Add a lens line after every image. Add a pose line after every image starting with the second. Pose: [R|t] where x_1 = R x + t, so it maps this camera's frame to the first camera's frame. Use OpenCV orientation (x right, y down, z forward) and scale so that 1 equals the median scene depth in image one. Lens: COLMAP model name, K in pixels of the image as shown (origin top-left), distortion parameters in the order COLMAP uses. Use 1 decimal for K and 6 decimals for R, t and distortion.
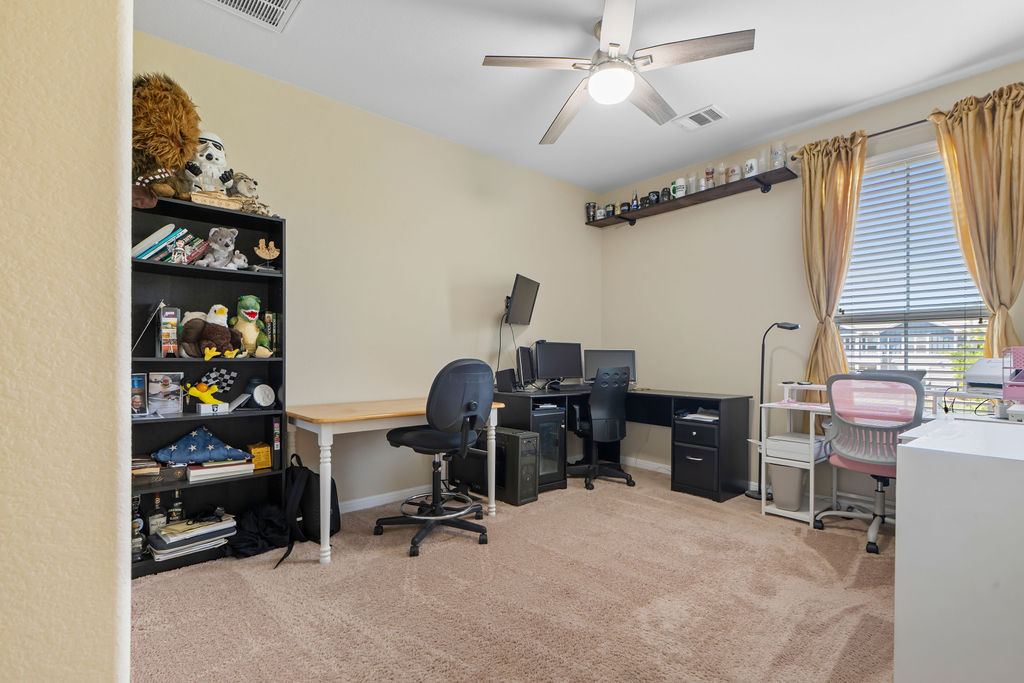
lens RADIAL K [[439.5, 0, 511.1], [0, 439.5, 361.5], [0, 0, 1]] dist [0.000885, -0.000399]
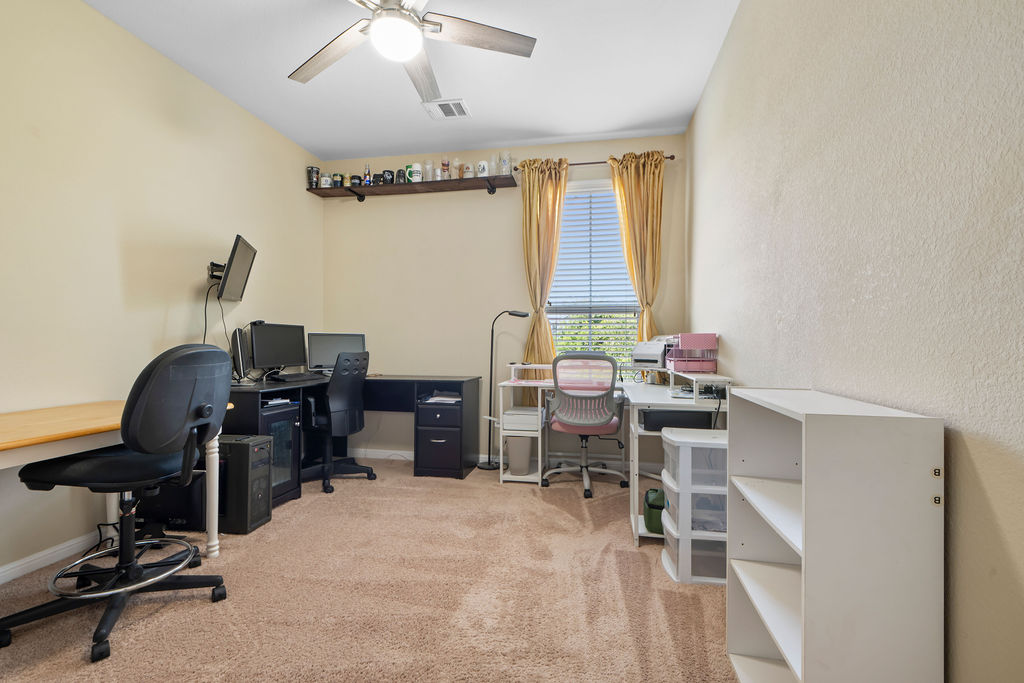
lens RADIAL K [[447.4, 0, 512.0], [0, 447.4, 341.5], [0, 0, 1]] dist [0.014055, -0.005214]
pose [[0.801541, -0.002999, 0.597933, -0.074735], [0.008581, 0.999942, -0.006487, -0.001181], [-0.597879, 0.010330, 0.801520, 0.071395]]
